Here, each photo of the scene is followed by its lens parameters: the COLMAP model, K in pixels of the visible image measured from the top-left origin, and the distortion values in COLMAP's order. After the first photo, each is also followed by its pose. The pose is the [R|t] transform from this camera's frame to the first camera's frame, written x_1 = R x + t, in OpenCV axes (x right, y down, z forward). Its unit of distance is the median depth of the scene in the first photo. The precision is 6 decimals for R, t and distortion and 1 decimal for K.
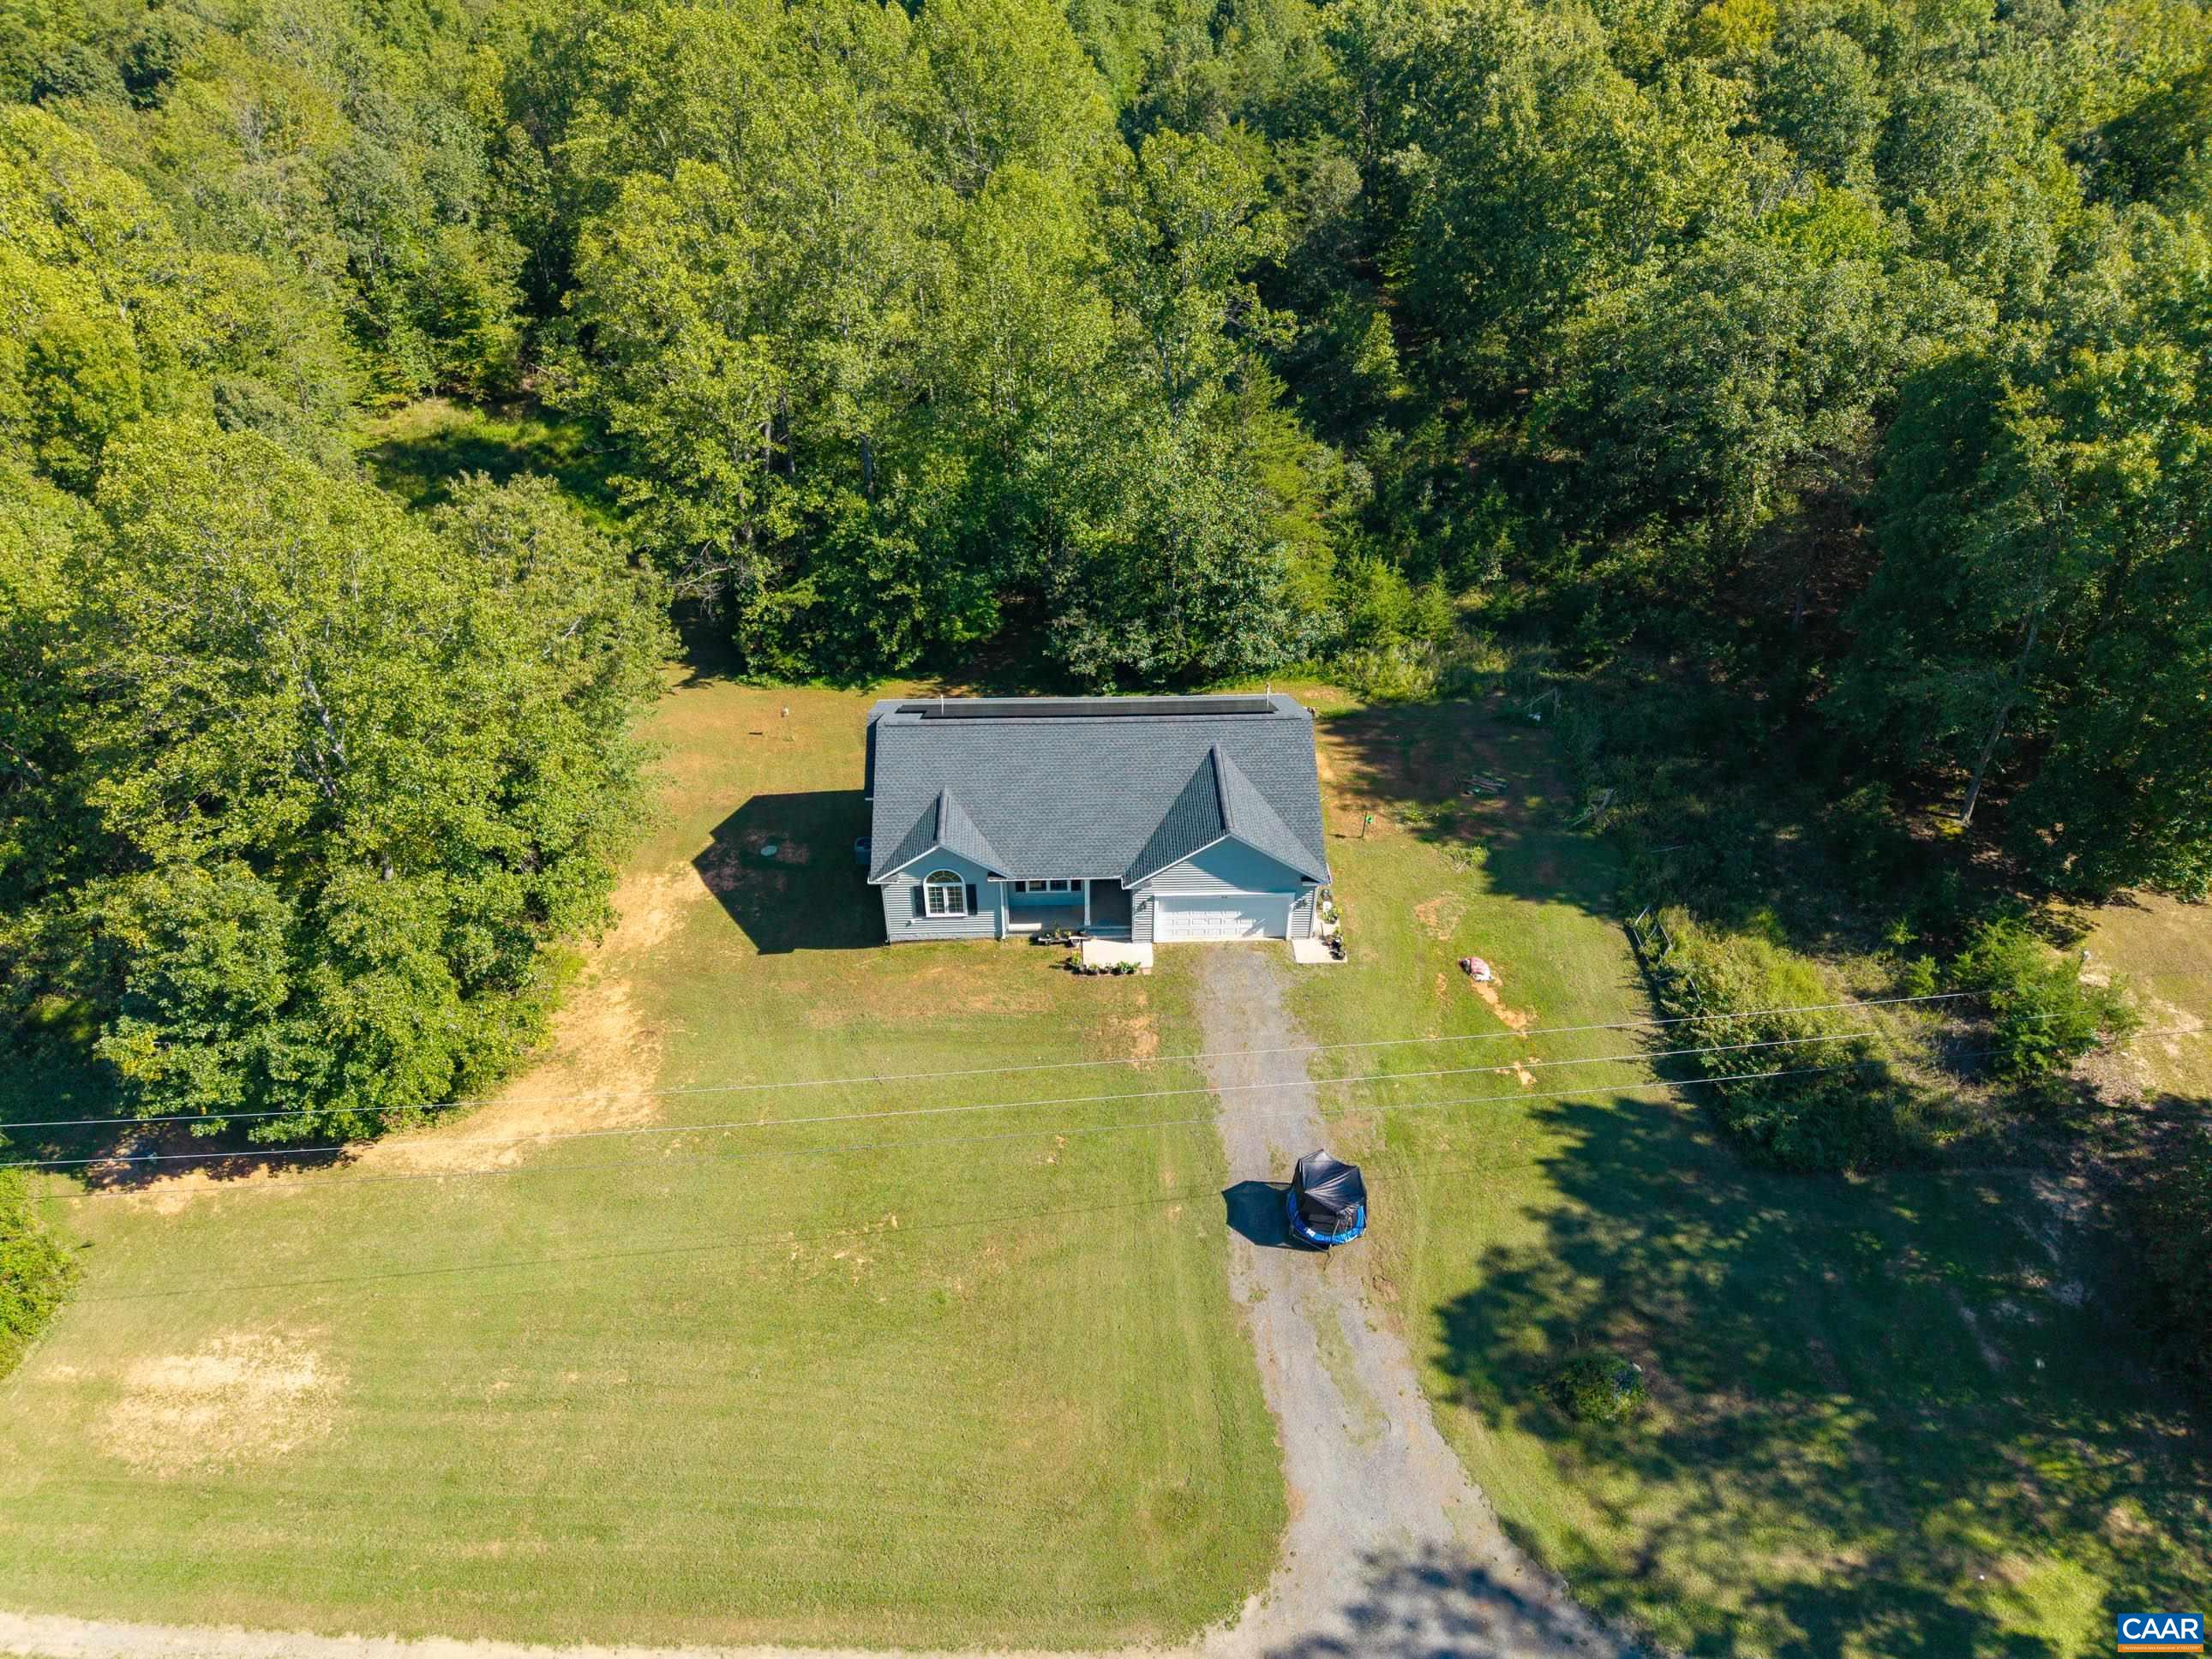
lens RADIAL K [[1492.7, 0, 1111.3], [0, 1492.7, 837.7], [0, 0, 1]] dist [0.012268, -0.014027]
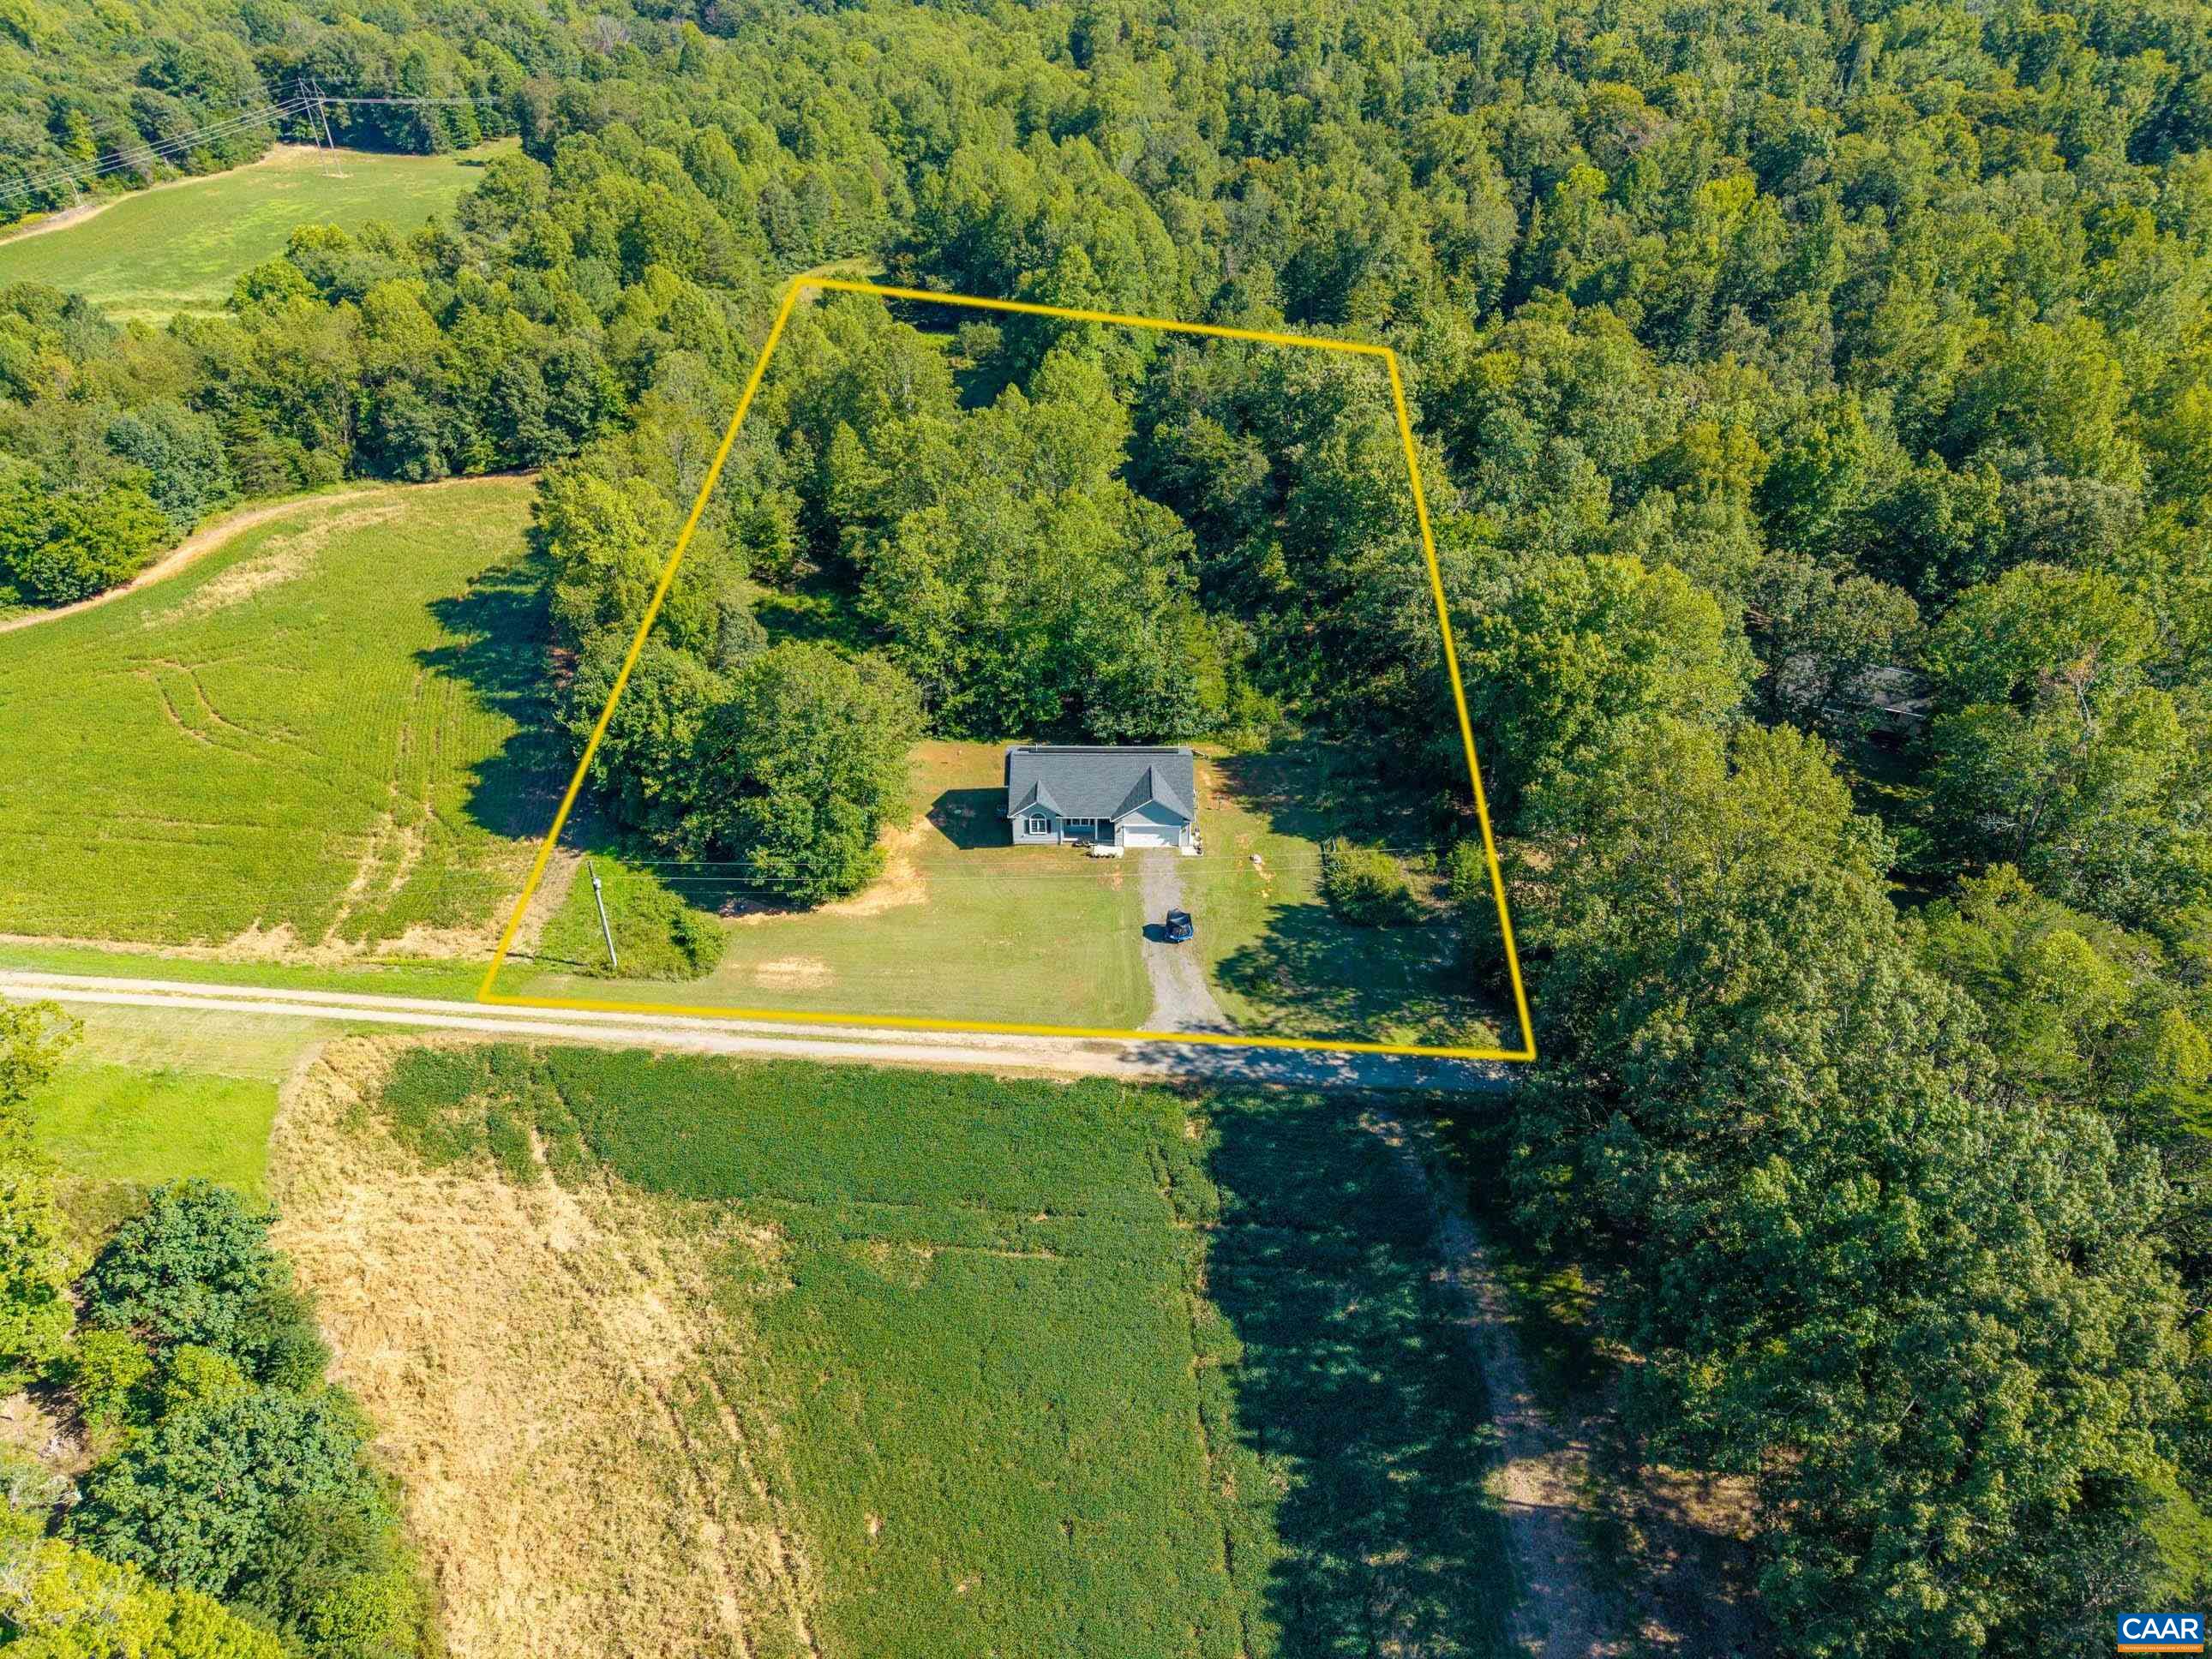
lens RADIAL K [[1492.7, 0, 1107.6], [0, 1492.7, 832.2], [0, 0, 1]] dist [0.012268, -0.014027]
pose [[0.999302, 0.020659, -0.031129, 0.079149], [-0.022423, 0.998098, -0.057430, 0.193837], [0.029883, 0.058088, 0.997864, -1.461066]]
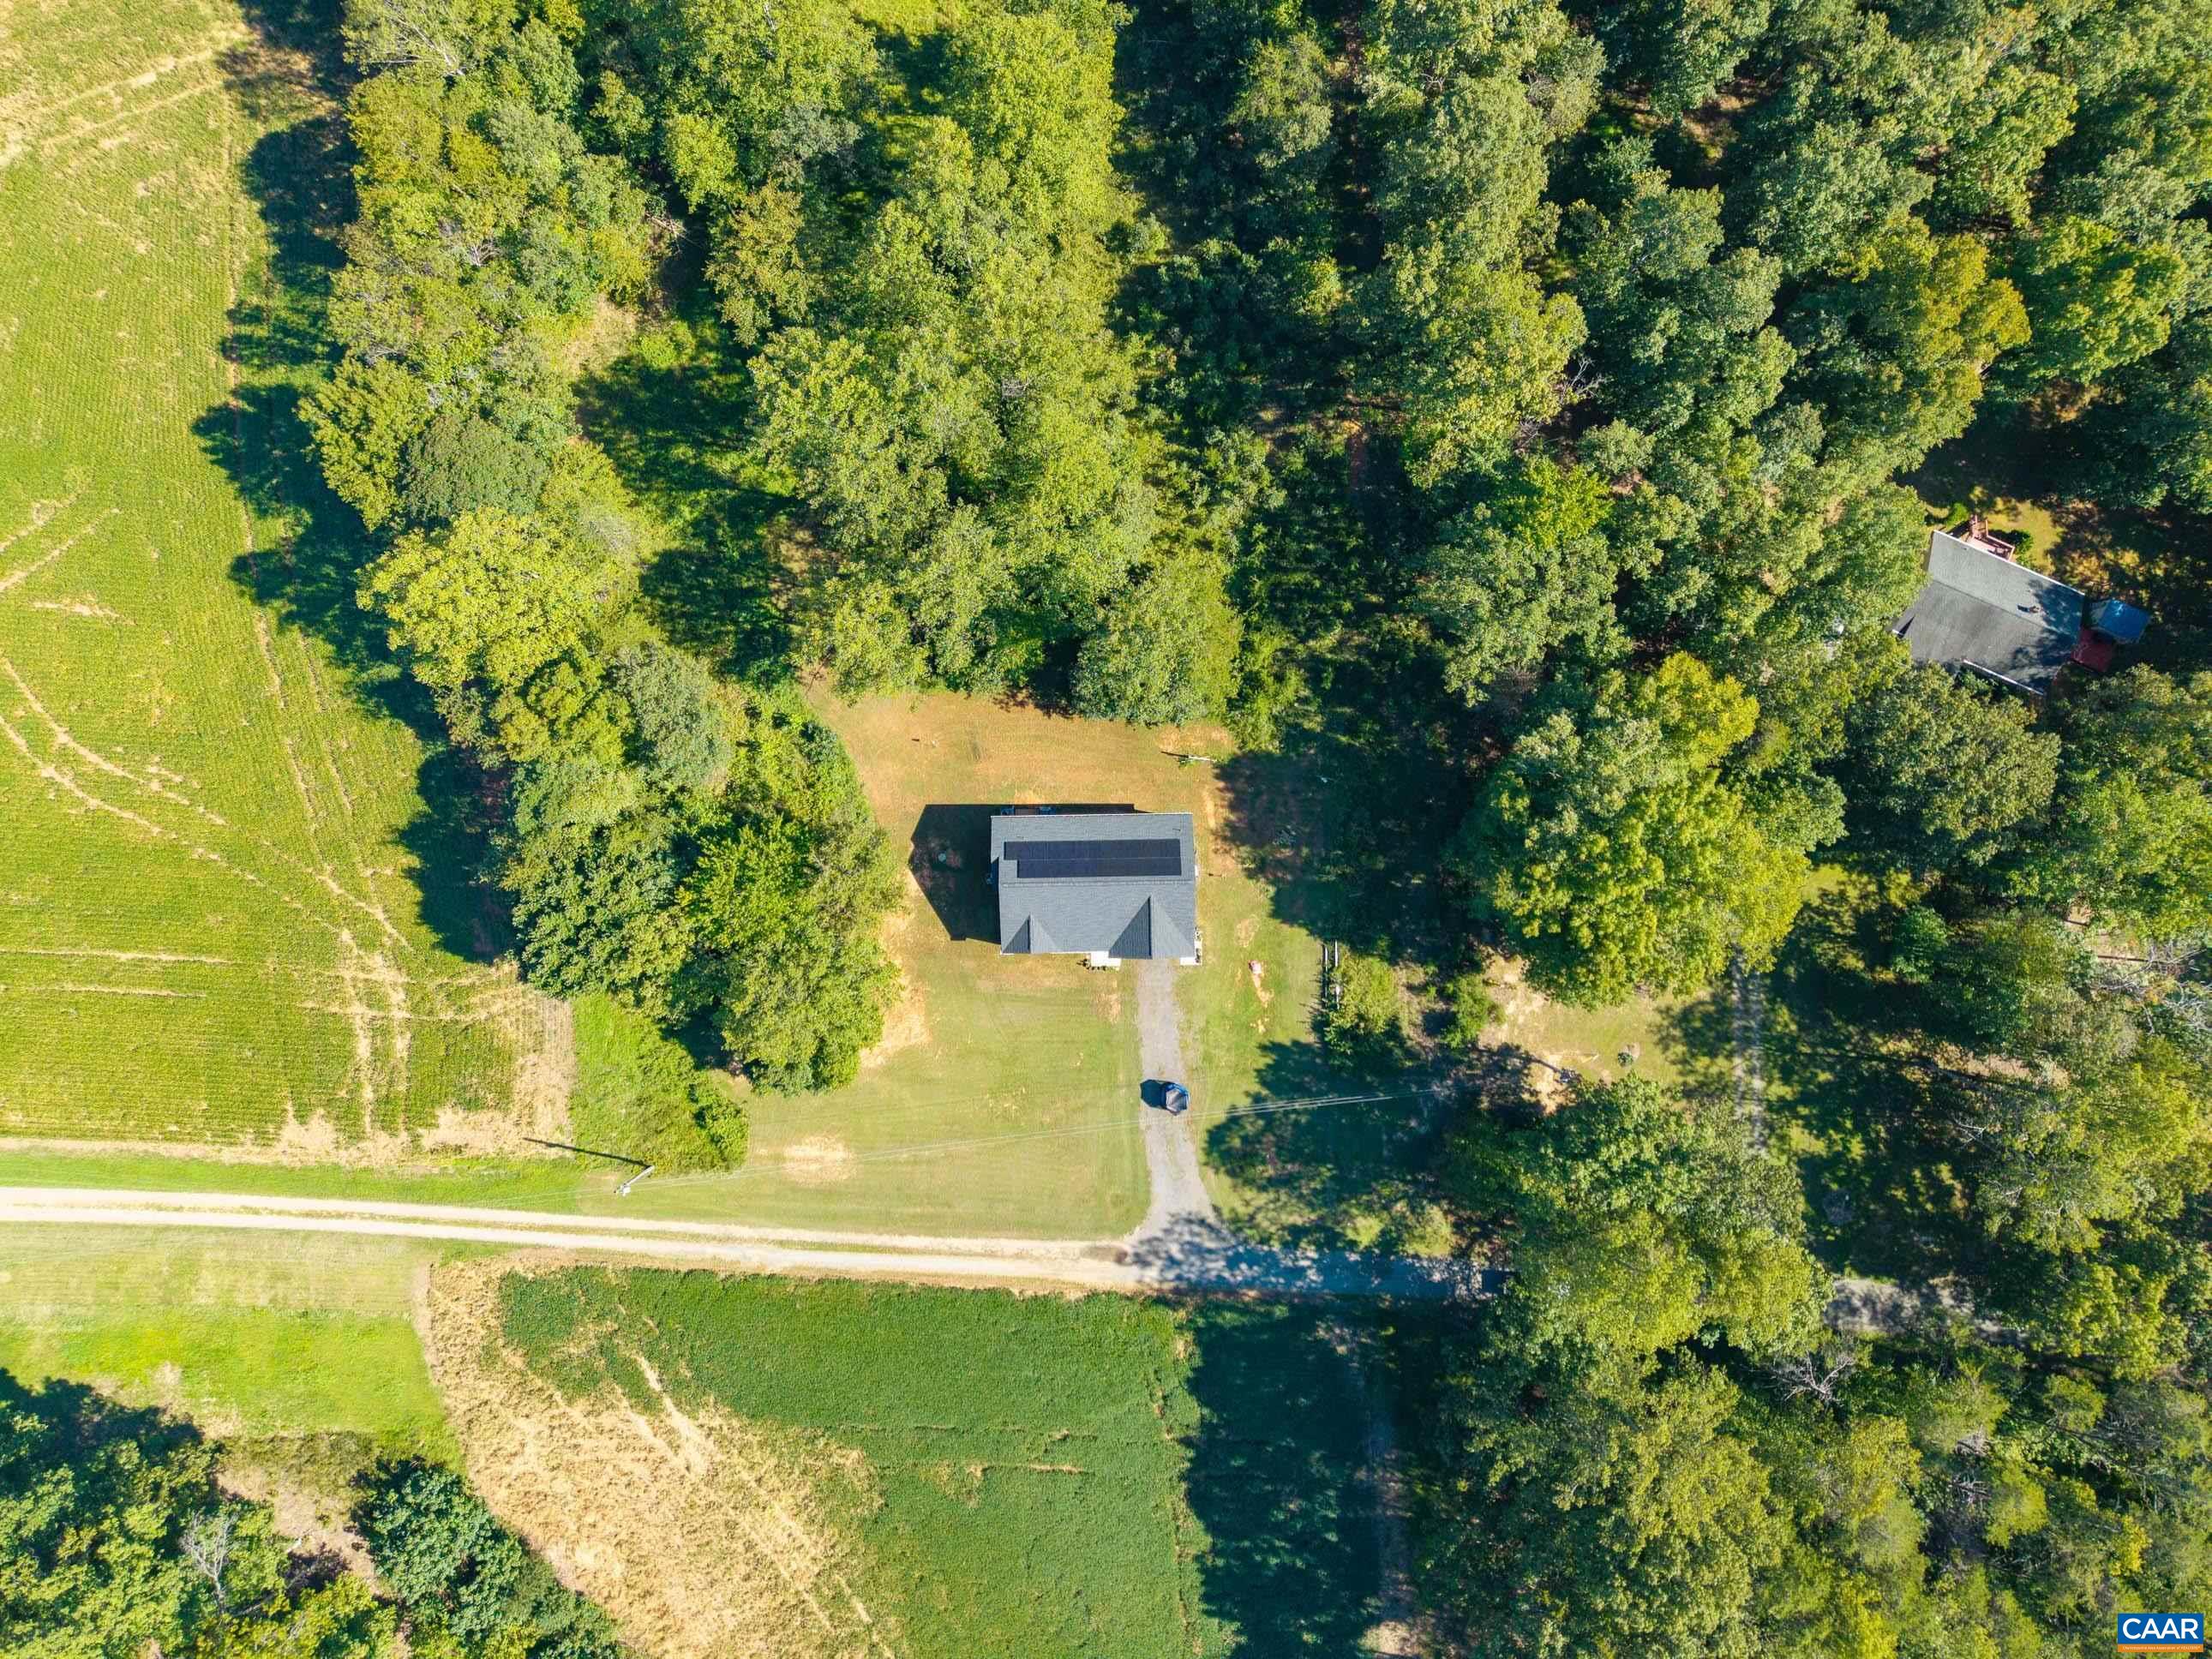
lens RADIAL K [[1492.7, 0, 1114.3], [0, 1492.7, 836.8], [0, 0, 1]] dist [0.012268, -0.014027]
pose [[0.999838, 0.017161, 0.005513, 0.003679], [-0.015269, 0.643808, 0.765034, -1.918855], [0.009580, -0.764994, 0.643966, -0.389589]]
